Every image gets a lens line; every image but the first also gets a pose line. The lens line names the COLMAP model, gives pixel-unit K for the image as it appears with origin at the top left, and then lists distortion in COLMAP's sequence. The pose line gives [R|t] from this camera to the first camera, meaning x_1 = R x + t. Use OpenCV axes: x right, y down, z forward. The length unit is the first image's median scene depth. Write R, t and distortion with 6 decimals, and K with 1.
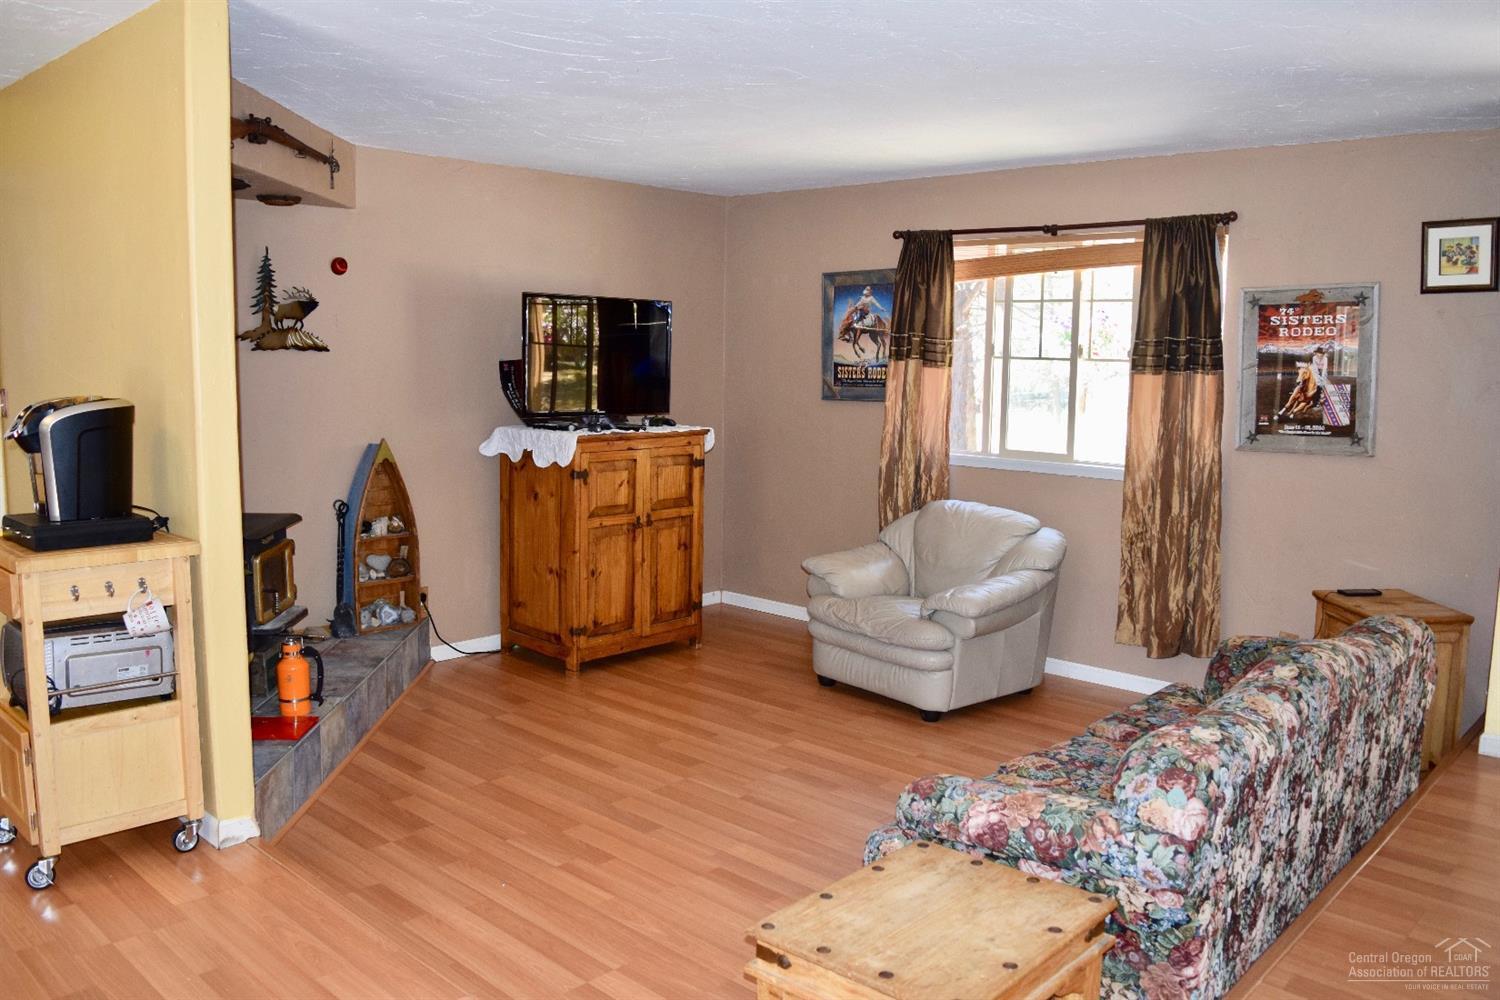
lens RADIAL K [[1174.2, 0, 750.0], [0, 1174.2, 500.0], [0, 0, 1]] dist [-0.077025, 0.003383]
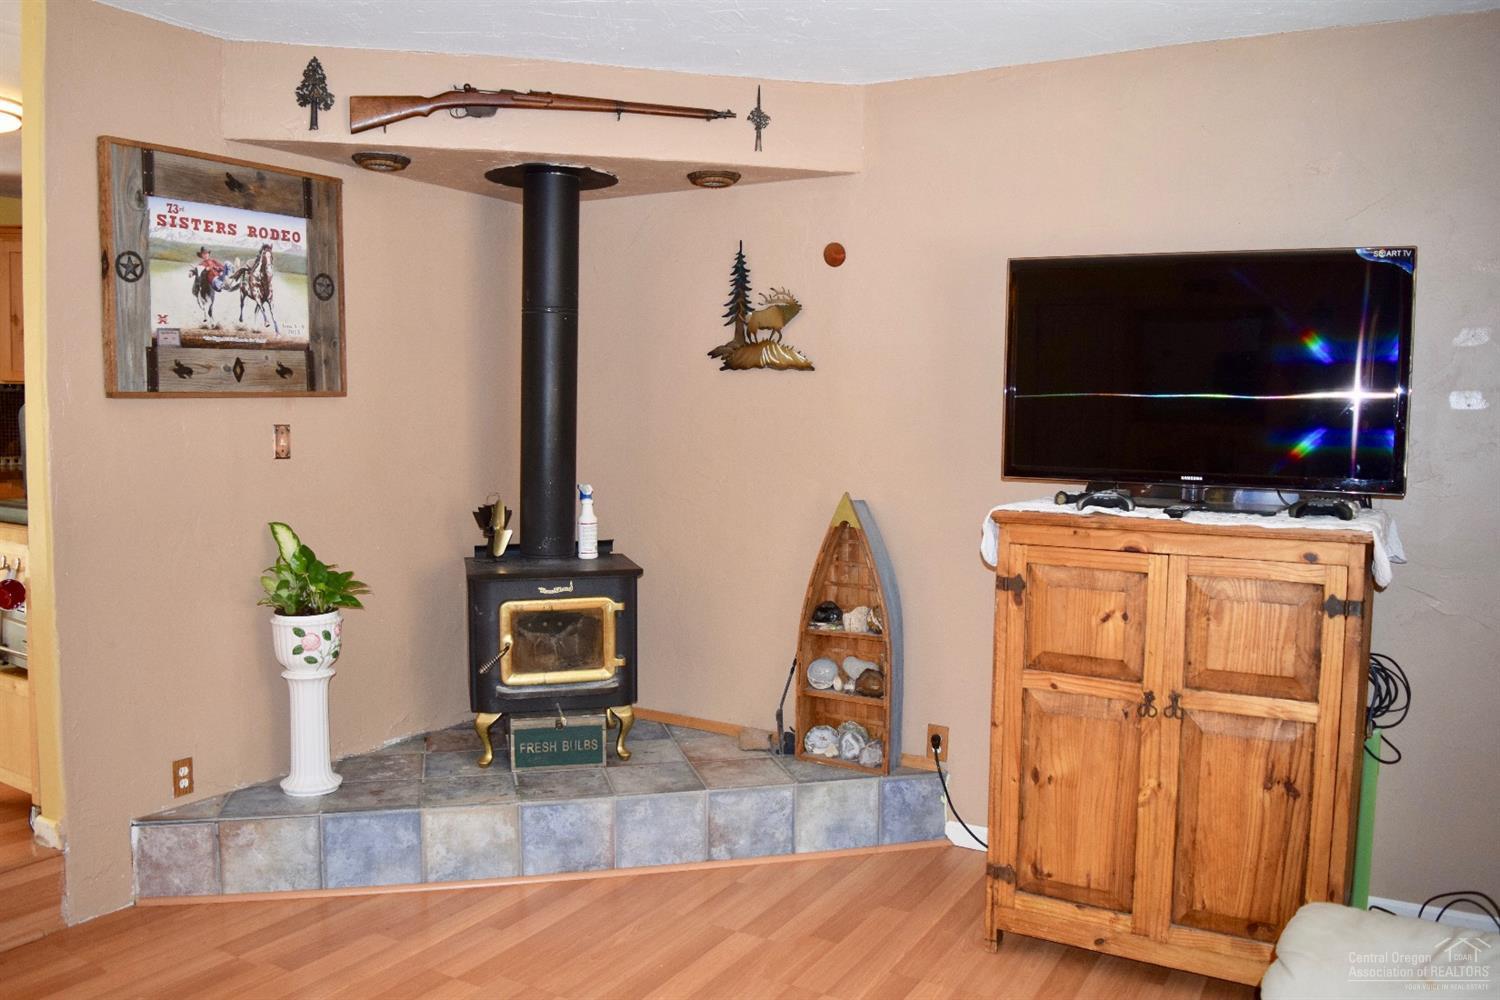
lens RADIAL K [[1174.2, 0, 750.0], [0, 1174.2, 500.0], [0, 0, 1]] dist [-0.077025, 0.003383]
pose [[0.235641, 0.059002, -0.970047, 0.345297], [-0.137010, 0.990203, 0.026946, -0.057842], [0.962134, 0.126556, 0.241416, 0.753914]]
